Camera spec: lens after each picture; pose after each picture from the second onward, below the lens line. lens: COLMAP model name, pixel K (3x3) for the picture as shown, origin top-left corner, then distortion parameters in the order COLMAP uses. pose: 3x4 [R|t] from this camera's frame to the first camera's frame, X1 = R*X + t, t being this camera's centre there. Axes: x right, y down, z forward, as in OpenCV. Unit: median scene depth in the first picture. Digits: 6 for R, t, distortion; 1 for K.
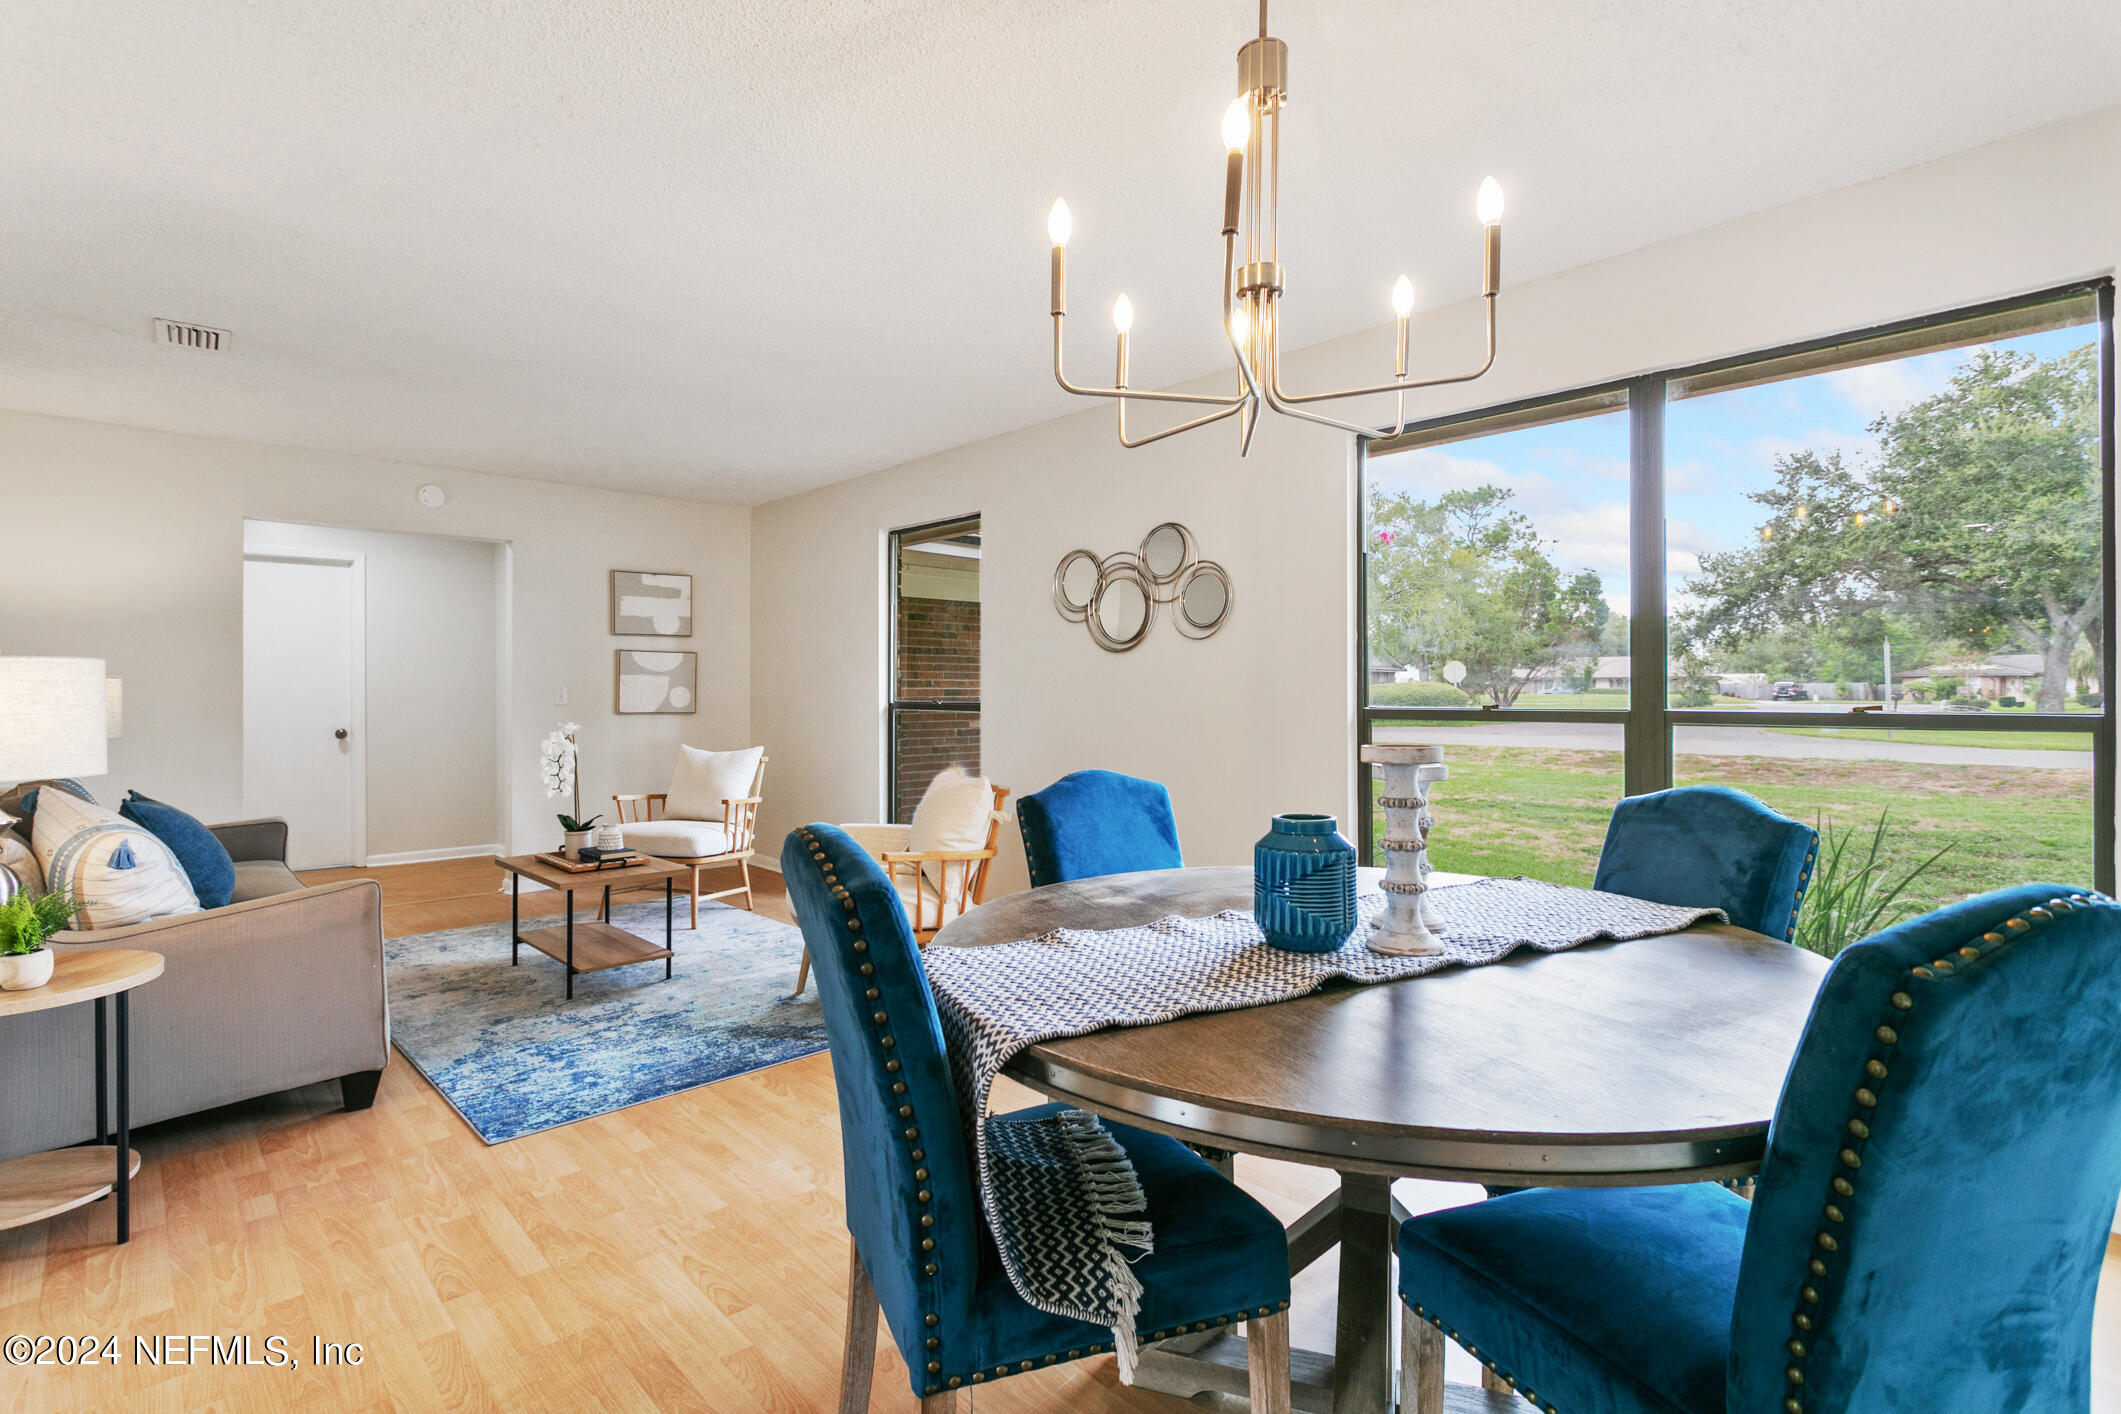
lens RADIAL K [[1032.4, 0, 1050.8], [0, 1032.4, 703.1], [0, 0, 1]] dist [-0.000035, 0.002046]
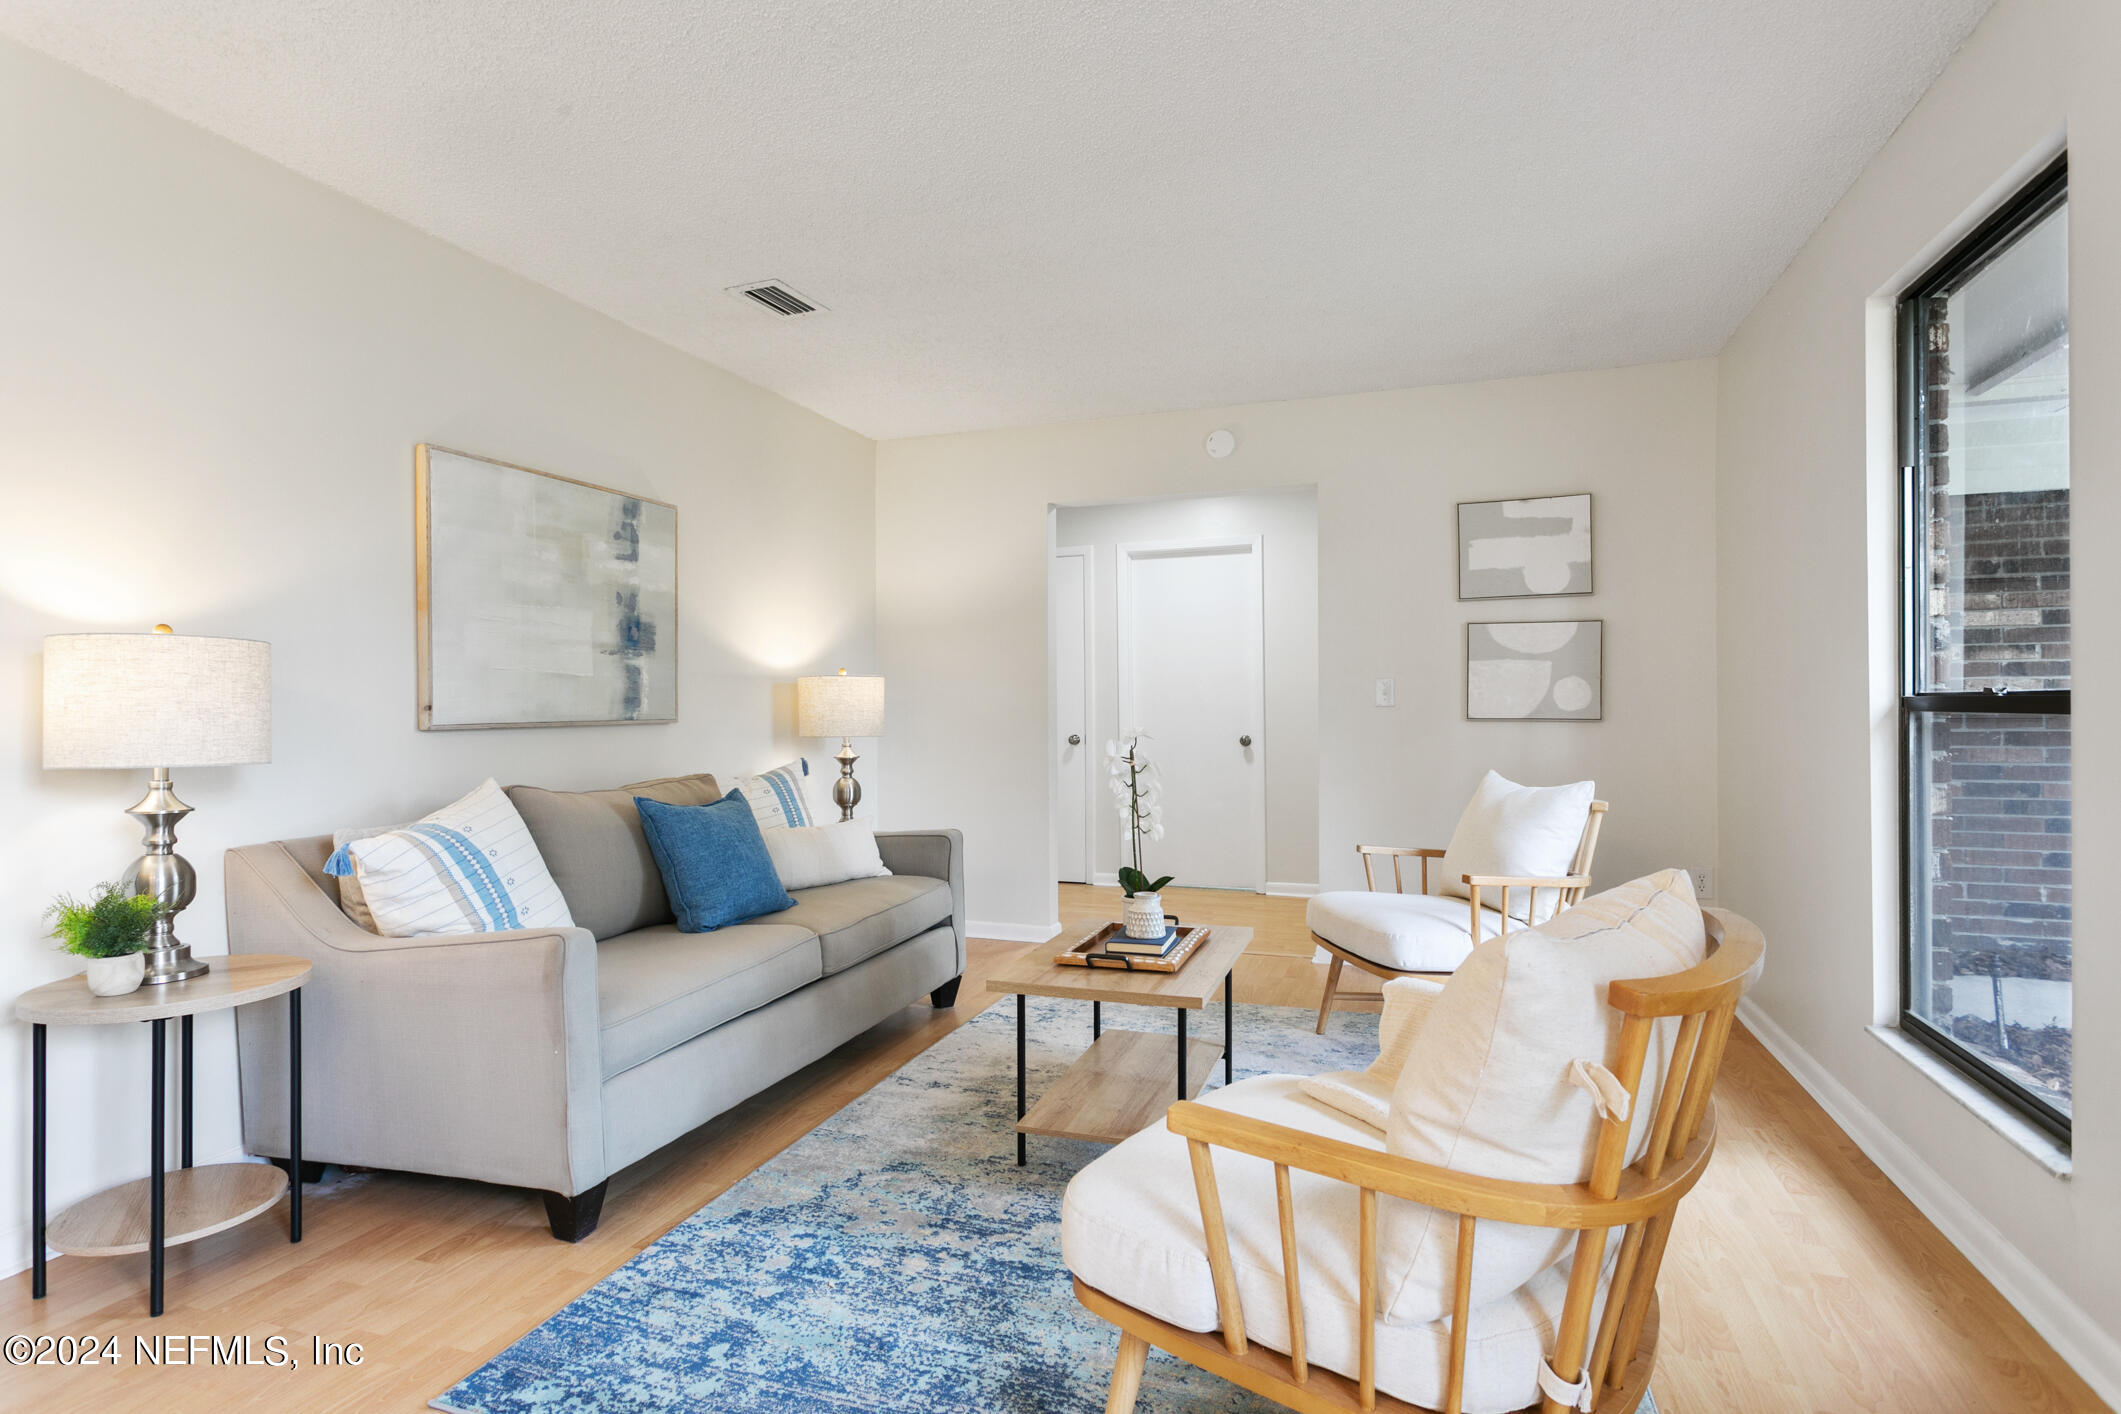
lens RADIAL K [[1085.3, 0, 1061.7], [0, 1085.3, 714.9], [0, 0, 1]] dist [-0.009282, 0.001027]
pose [[0.448582, 0.002751, -0.893738, 0.142983], [-0.004477, 0.999990, 0.000831, 0.013288], [0.893731, 0.003628, 0.448589, 0.779601]]
